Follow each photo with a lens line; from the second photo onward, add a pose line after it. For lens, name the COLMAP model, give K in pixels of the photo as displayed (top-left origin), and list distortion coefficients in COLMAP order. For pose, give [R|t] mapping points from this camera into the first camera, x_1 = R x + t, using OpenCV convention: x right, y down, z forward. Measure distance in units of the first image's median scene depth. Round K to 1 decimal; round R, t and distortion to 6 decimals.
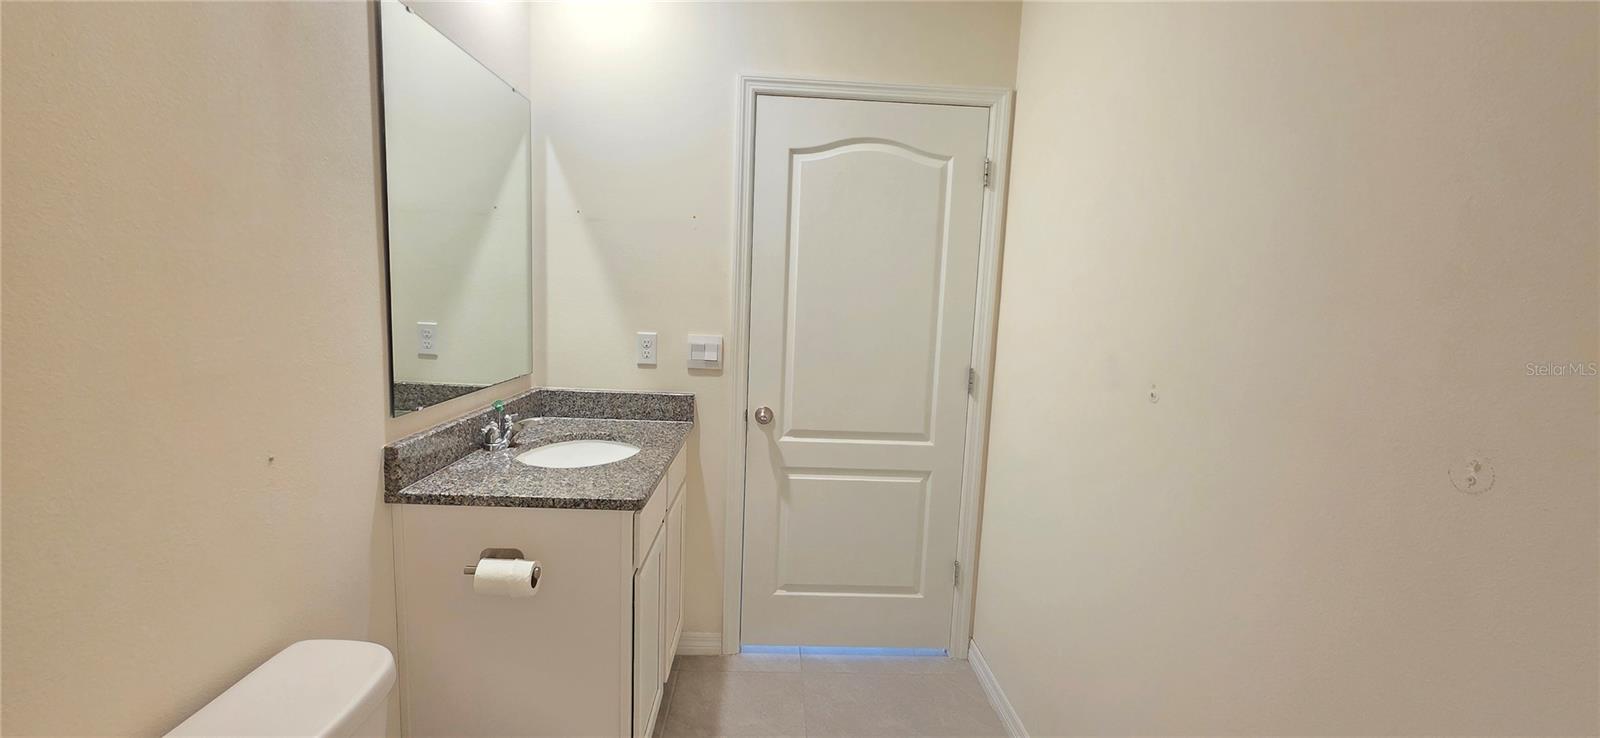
lens RADIAL K [[641.3, 0, 800.0], [0, 641.3, 369.0], [0, 0, 1]] dist [0.001160, -0.000052]
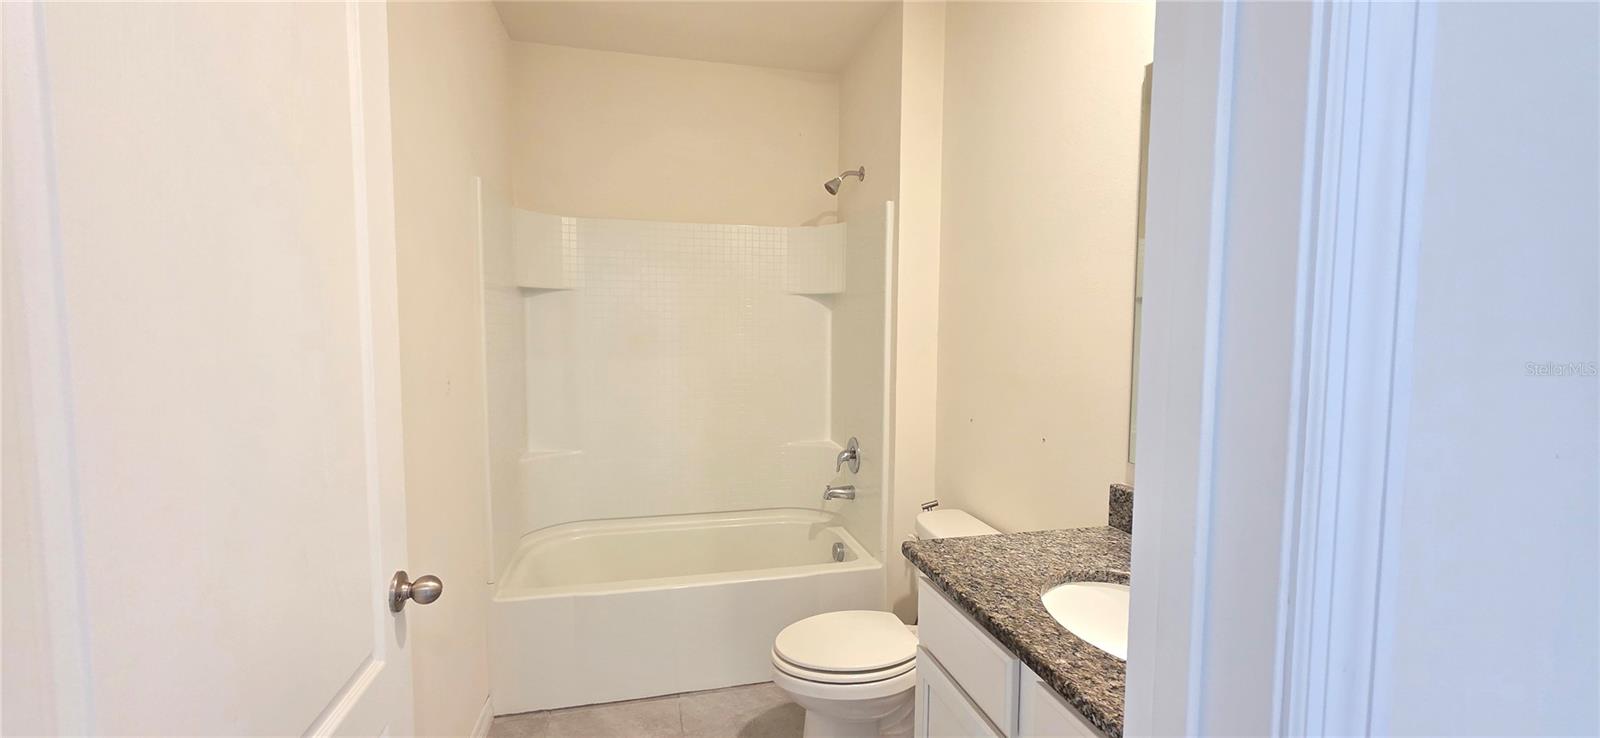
lens RADIAL K [[641.3, 0, 800.0], [0, 641.3, 369.0], [0, 0, 1]] dist [0.001160, -0.000052]
pose [[-0.977088, -0.034019, -0.210100, 0.118038], [-0.071579, 0.982166, 0.173855, -0.208525], [0.200439, 0.184911, -0.962098, 1.769776]]
